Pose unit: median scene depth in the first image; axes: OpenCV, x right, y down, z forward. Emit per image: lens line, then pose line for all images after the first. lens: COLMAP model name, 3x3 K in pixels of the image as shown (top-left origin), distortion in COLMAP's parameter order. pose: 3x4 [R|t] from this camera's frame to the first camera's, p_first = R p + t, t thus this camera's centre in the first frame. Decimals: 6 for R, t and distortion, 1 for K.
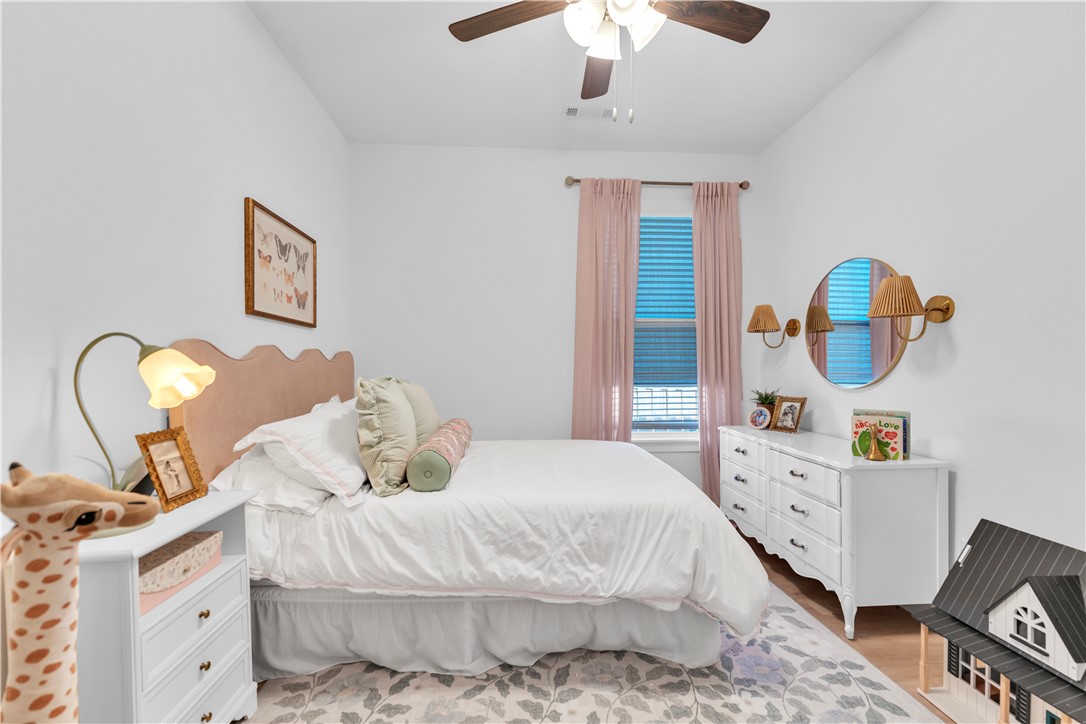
lens RADIAL K [[439.7, 0, 539.6], [0, 439.7, 374.4], [0, 0, 1]] dist [0.001283, 0.000342]
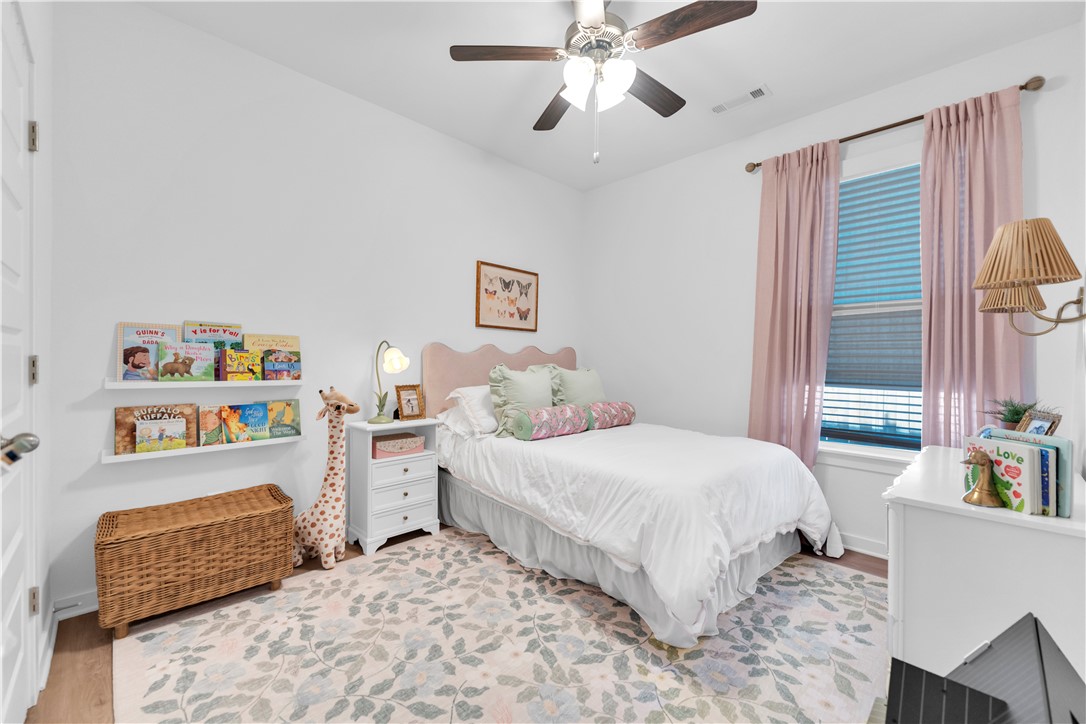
lens RADIAL K [[440.2, 0, 544.5], [0, 440.2, 365.9], [0, 0, 1]] dist [0.002676, 0.000346]
pose [[0.648023, 0.022783, -0.761280, 0.977572], [-0.029571, 0.999551, 0.004742, 0.002666], [0.761047, 0.019439, 0.648406, 0.078905]]
